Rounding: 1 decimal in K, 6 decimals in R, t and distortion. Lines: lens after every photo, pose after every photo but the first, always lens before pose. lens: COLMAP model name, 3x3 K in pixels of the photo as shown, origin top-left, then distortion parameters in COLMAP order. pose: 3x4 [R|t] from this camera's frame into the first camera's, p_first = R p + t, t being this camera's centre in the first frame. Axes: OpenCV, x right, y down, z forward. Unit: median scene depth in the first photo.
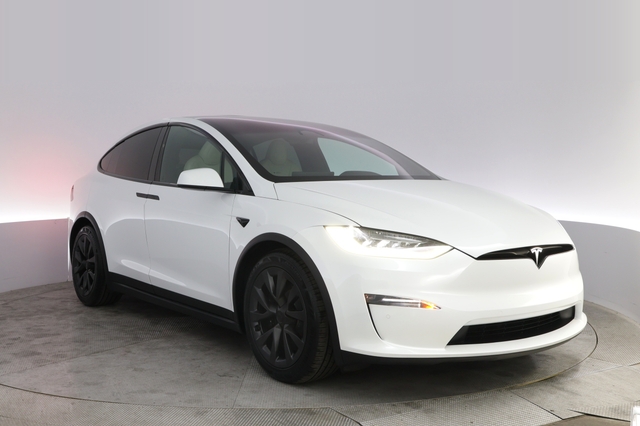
lens RADIAL K [[550.5, 0, 319.0], [0, 550.5, 213.1], [0, 0, 1]] dist [0.007571, -0.006414]
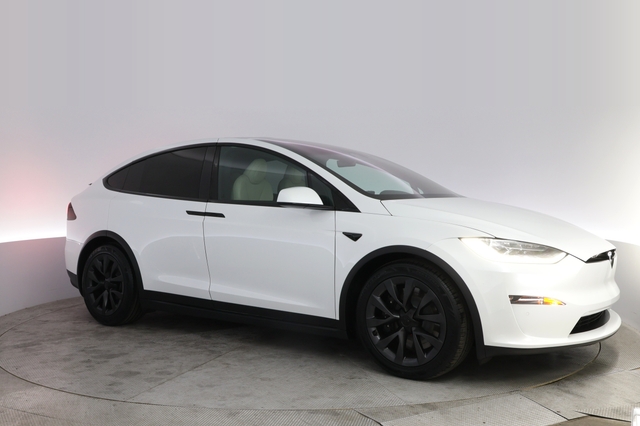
lens RADIAL K [[511.4, 0, 317.7], [0, 511.4, 215.7], [0, 0, 1]] dist [-0.027911, 0.003149]
pose [[0.970920, -0.008365, 0.239260, -0.465355], [0.014601, 0.999598, -0.024304, -0.001541], [-0.238960, 0.027091, 0.970651, 0.035309]]
